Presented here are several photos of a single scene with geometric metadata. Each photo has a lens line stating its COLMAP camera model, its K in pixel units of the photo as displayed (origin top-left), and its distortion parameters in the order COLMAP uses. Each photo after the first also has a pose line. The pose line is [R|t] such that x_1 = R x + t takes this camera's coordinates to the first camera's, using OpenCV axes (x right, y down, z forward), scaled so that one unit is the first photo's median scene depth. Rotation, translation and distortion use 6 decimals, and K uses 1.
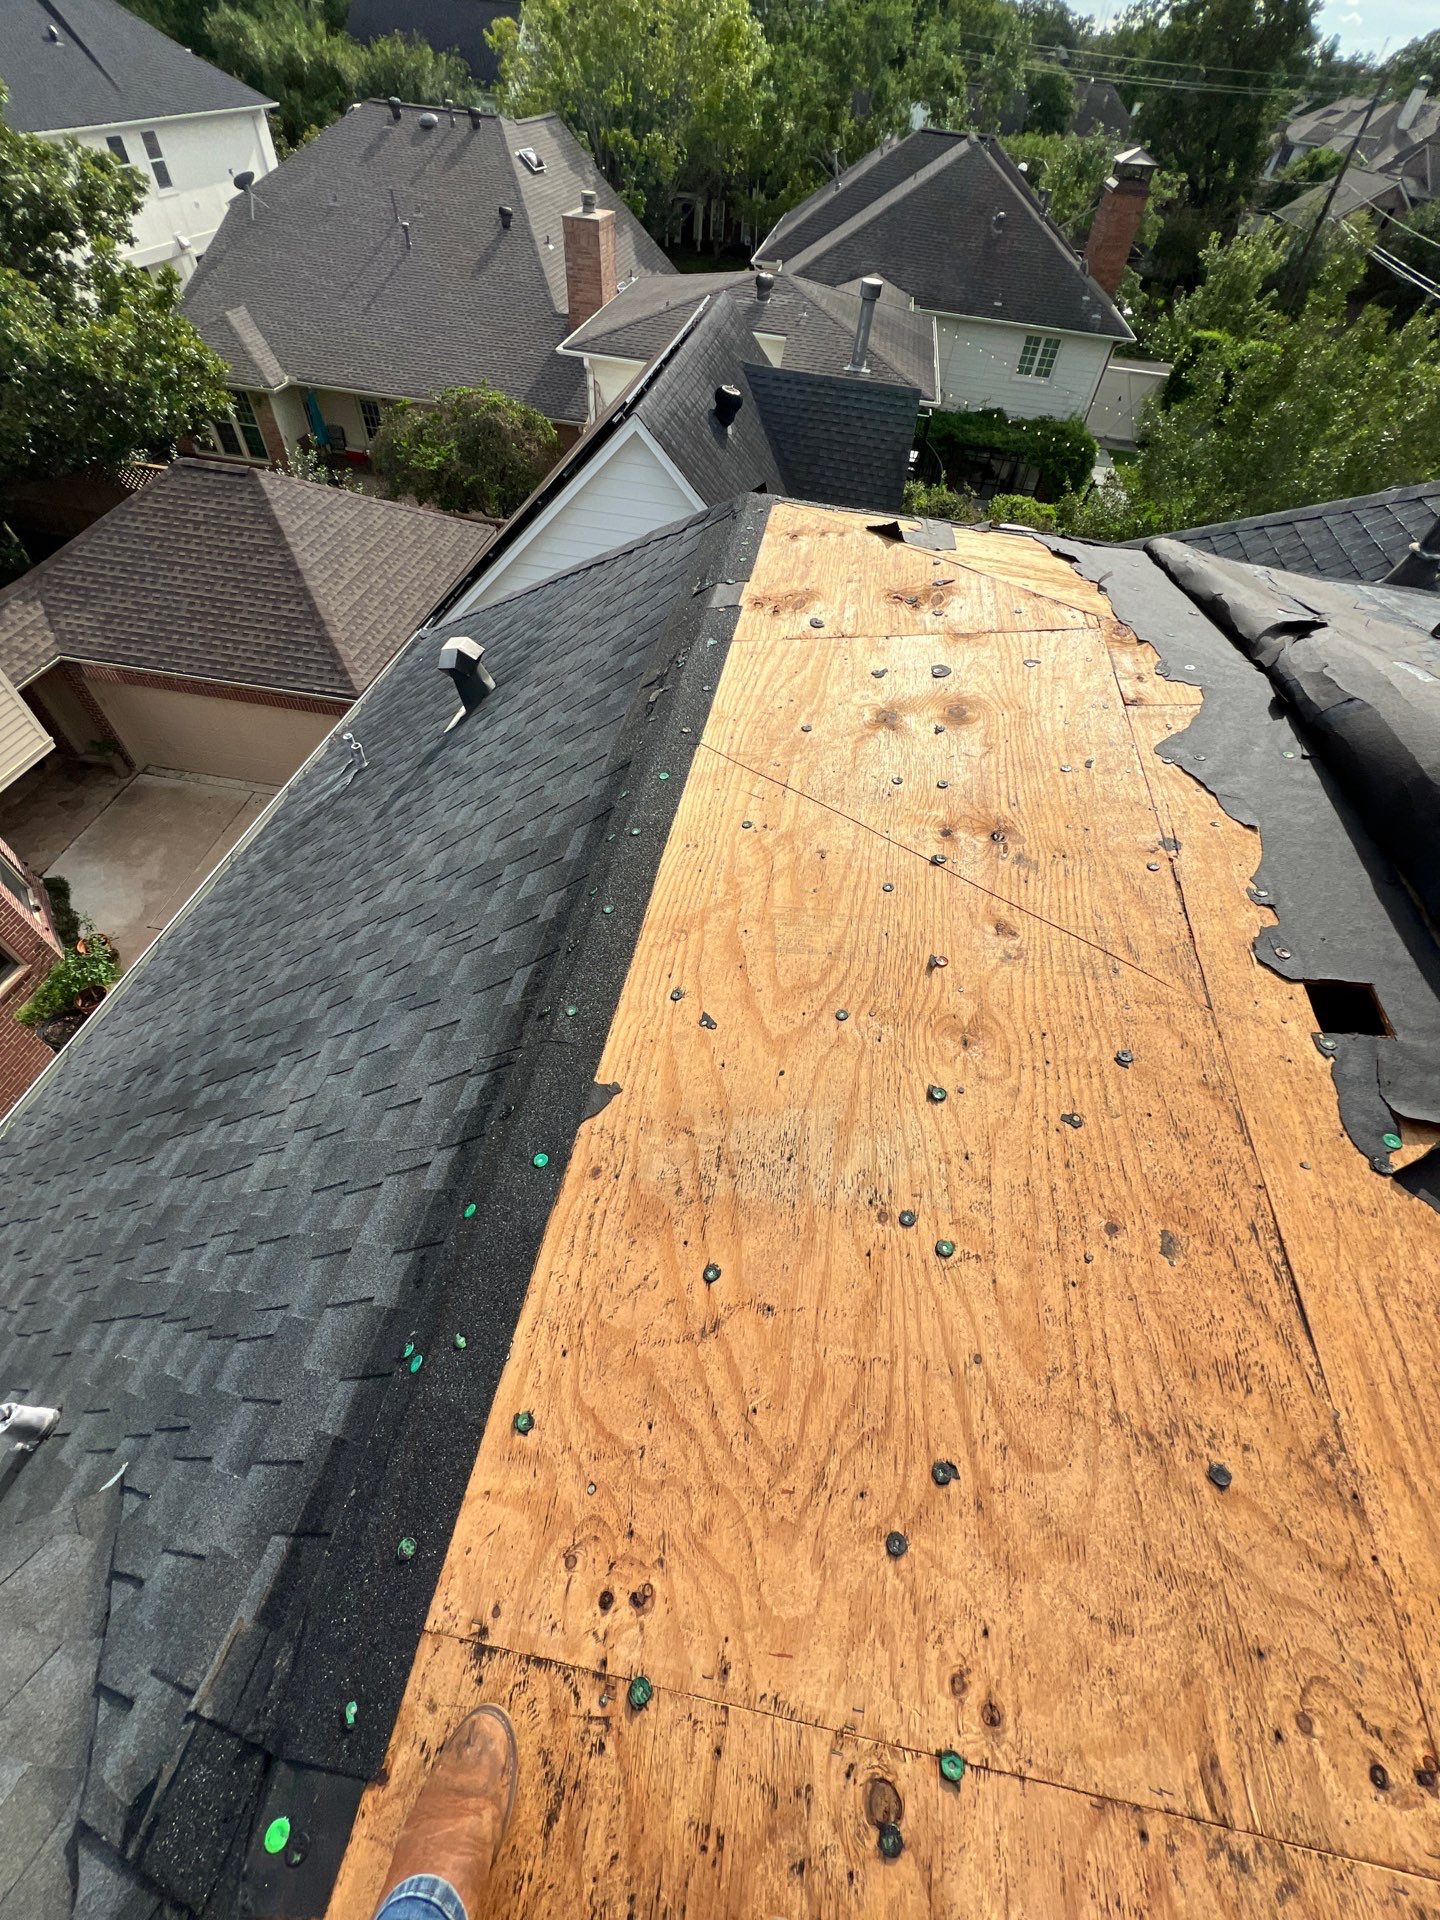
lens RADIAL K [[769.9, 0, 722.8], [0, 769.9, 959.4], [0, 0, 1]] dist [-0.003208, 0.000886]
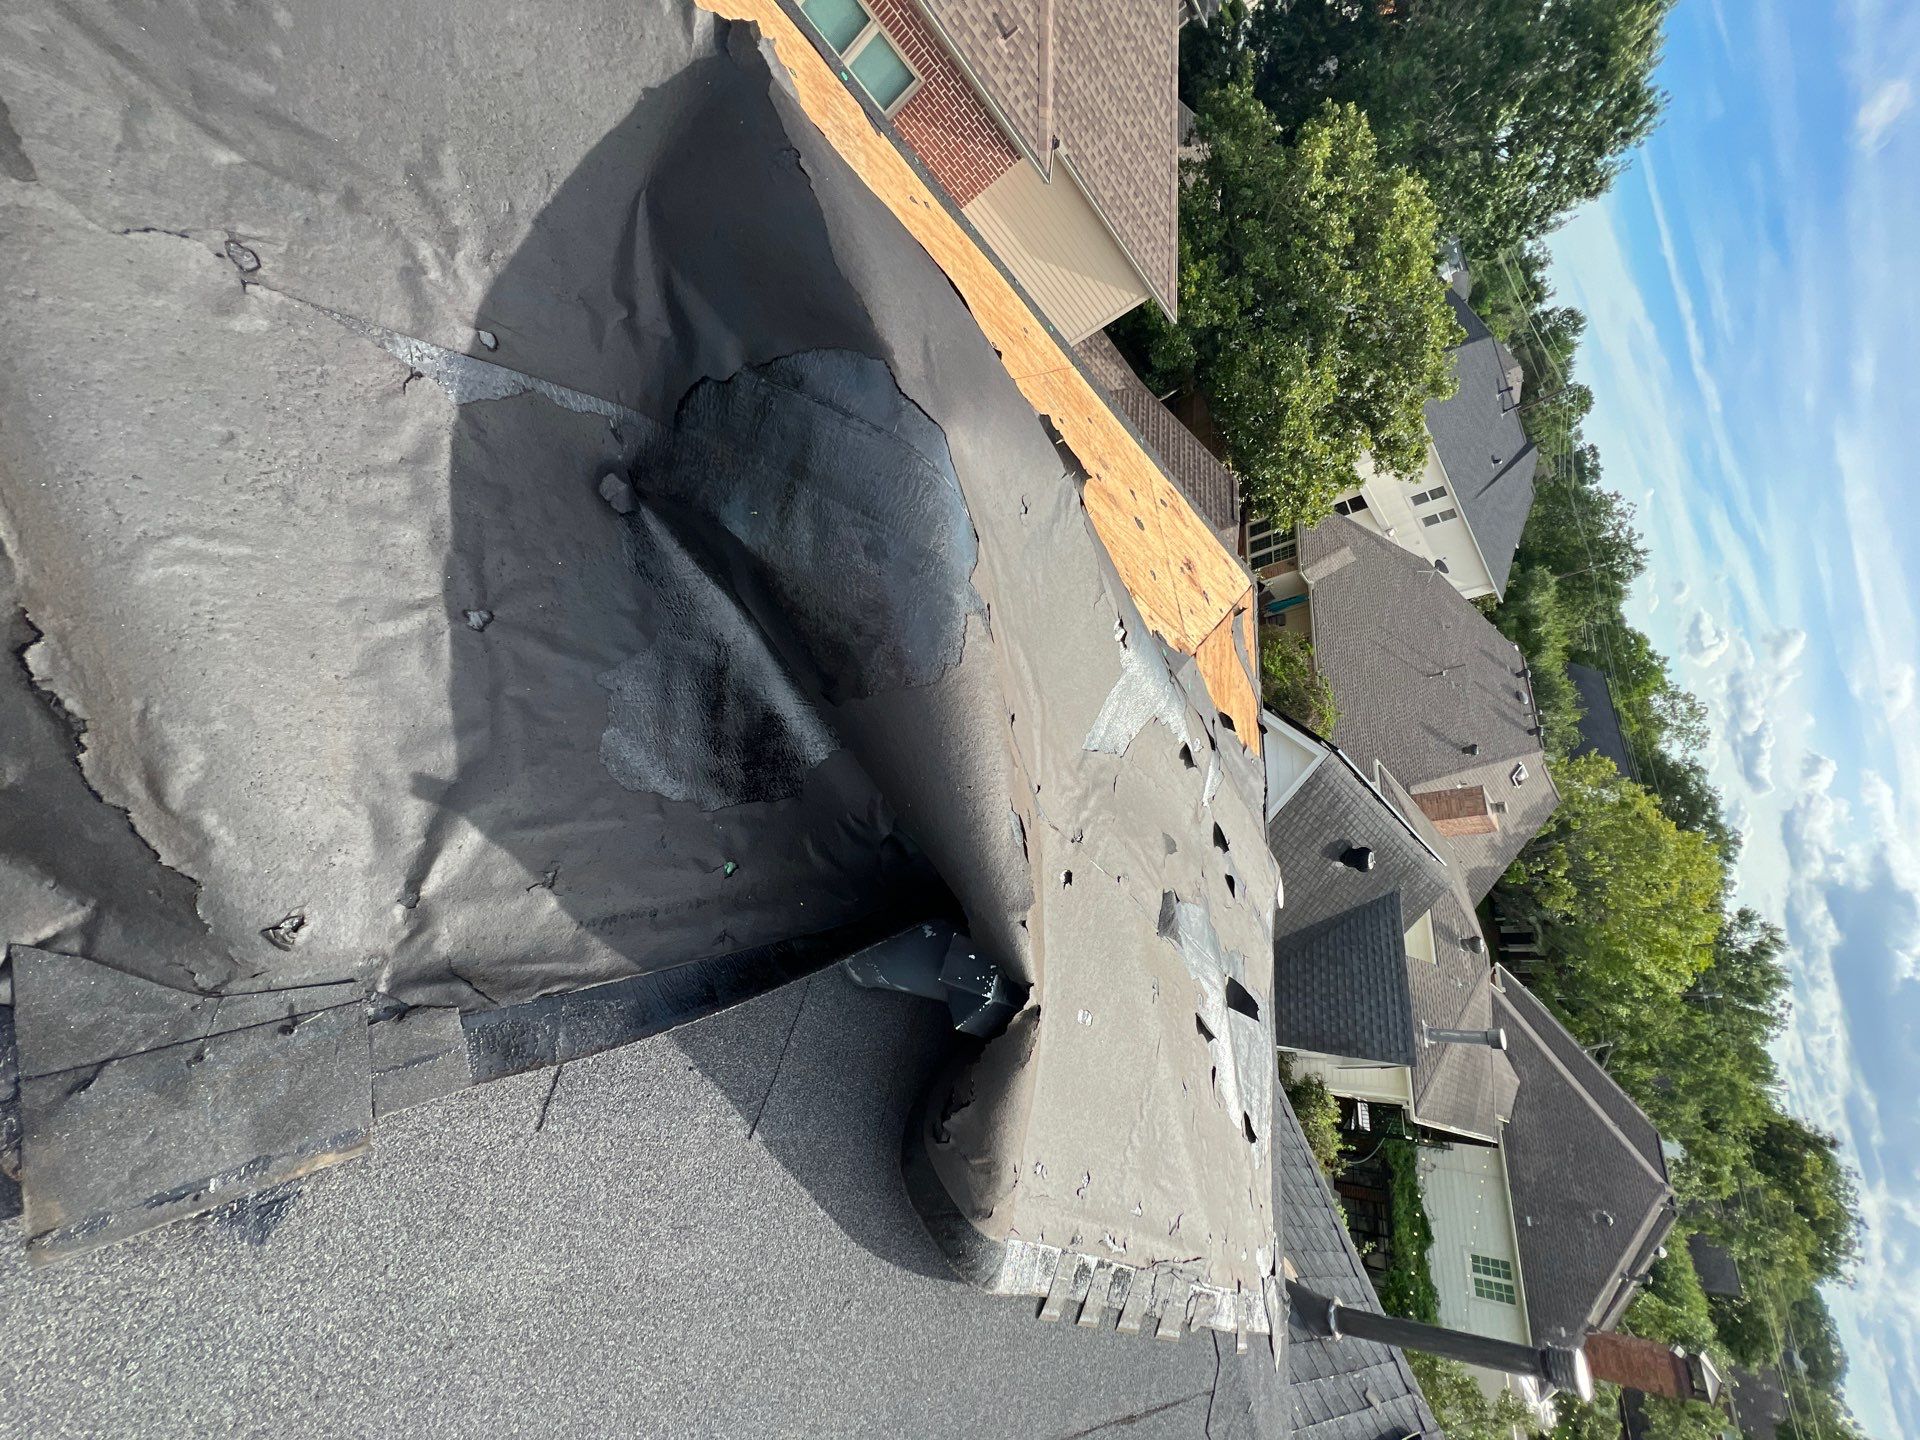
lens RADIAL K [[769.9, 0, 958.8], [0, 769.9, 724.7], [0, 0, 1]] dist [-0.003208, 0.000886]
pose [[0.030899, 0.929527, -0.367457, 1.004088], [-0.988442, -0.026174, -0.149326, 0.125805], [-0.148420, 0.367824, 0.917974, -0.068118]]
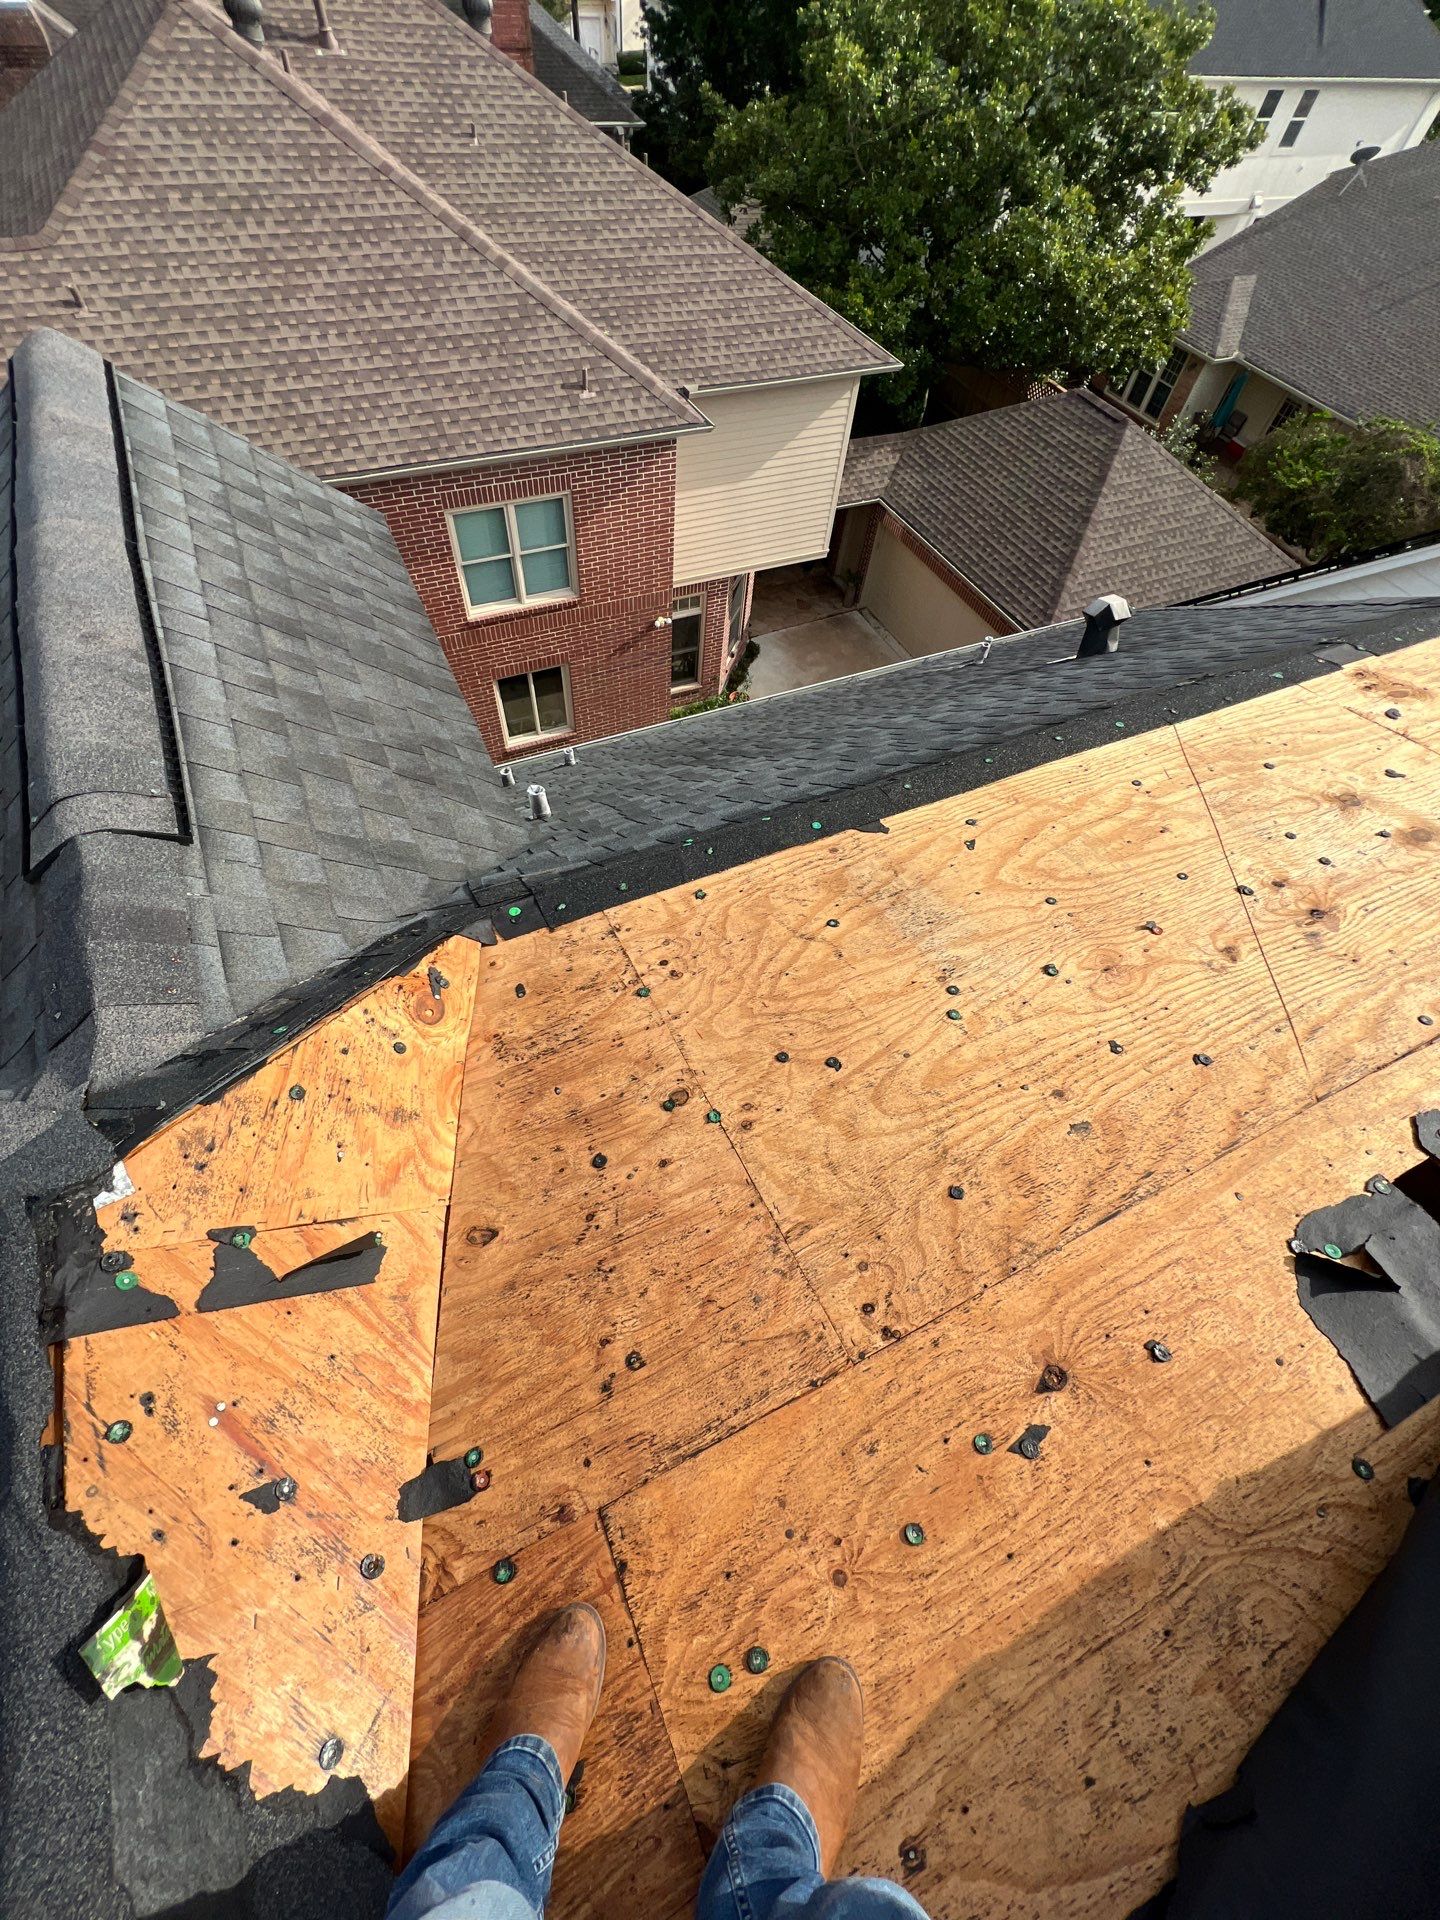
lens RADIAL K [[769.9, 0, 723.7], [0, 769.9, 958.8], [0, 0, 1]] dist [-0.003208, 0.000886]
pose [[0.577198, 0.669355, -0.467767, 0.300828], [-0.656451, 0.721039, 0.221753, 0.128891], [0.485709, 0.179071, 0.855582, -0.189928]]
